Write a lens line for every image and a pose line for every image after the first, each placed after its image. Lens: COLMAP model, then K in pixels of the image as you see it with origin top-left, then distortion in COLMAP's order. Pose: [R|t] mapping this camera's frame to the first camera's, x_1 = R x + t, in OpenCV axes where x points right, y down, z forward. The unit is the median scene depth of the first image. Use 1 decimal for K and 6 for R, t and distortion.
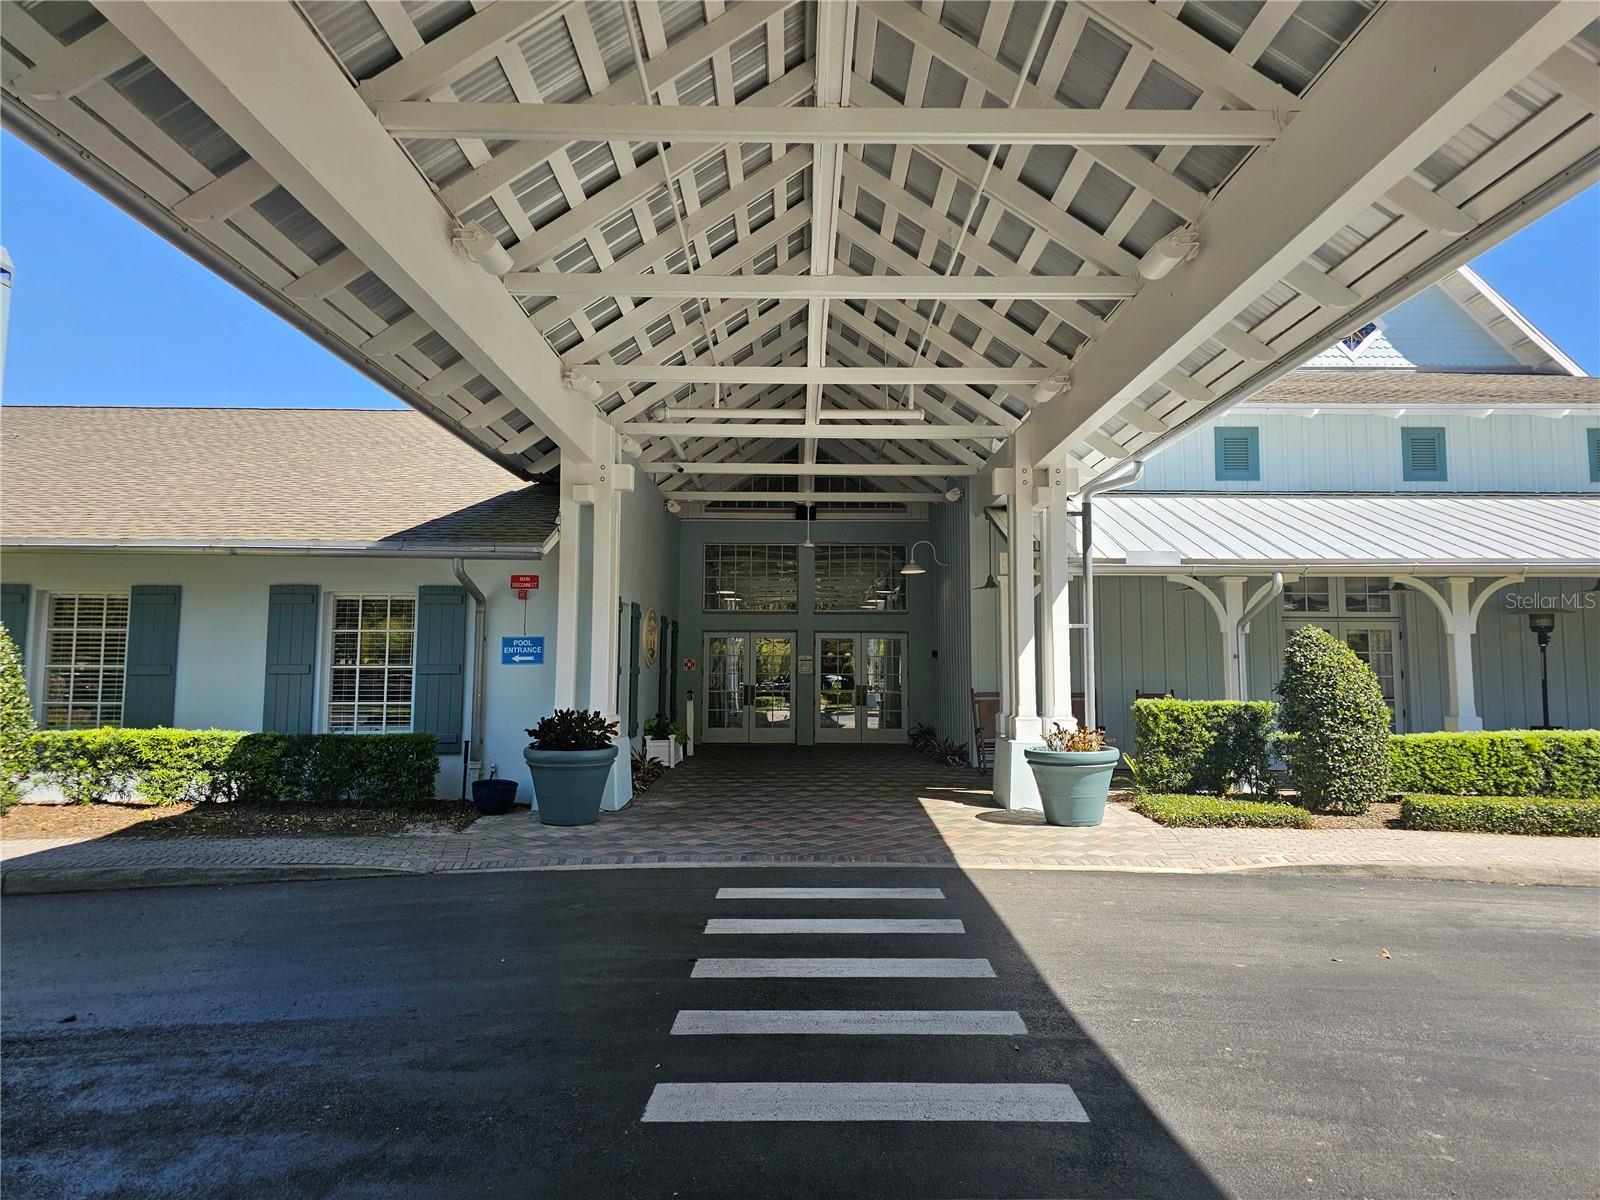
lens RADIAL K [[1384.0, 0, 800.0], [0, 1384.0, 600.0], [0, 0, 1]] dist [0.045076, -0.010100]
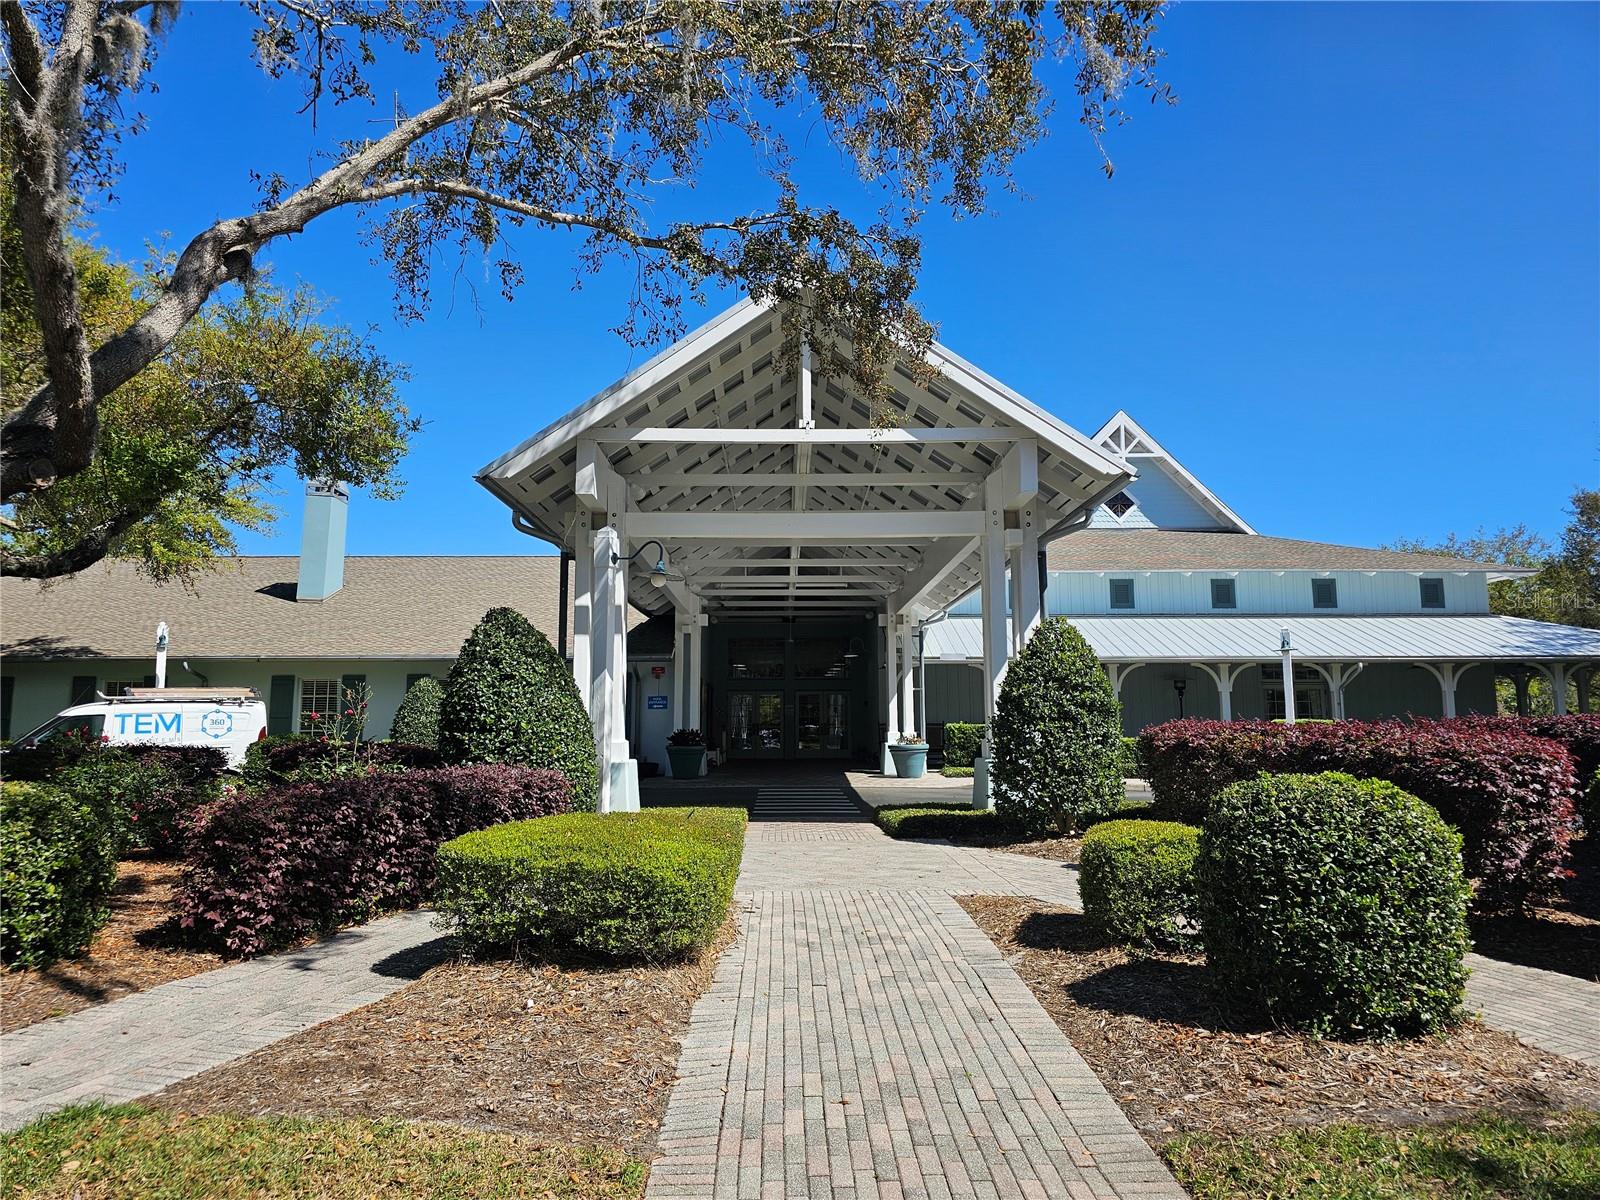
lens RADIAL K [[1384.0, 0, 800.0], [0, 1384.0, 600.0], [0, 0, 1]] dist [0.045076, -0.010100]
pose [[0.999920, -0.005970, 0.011117, -0.002335], [0.006391, 0.999248, -0.038241, -0.037794], [-0.010880, 0.038309, 0.999207, -1.126983]]
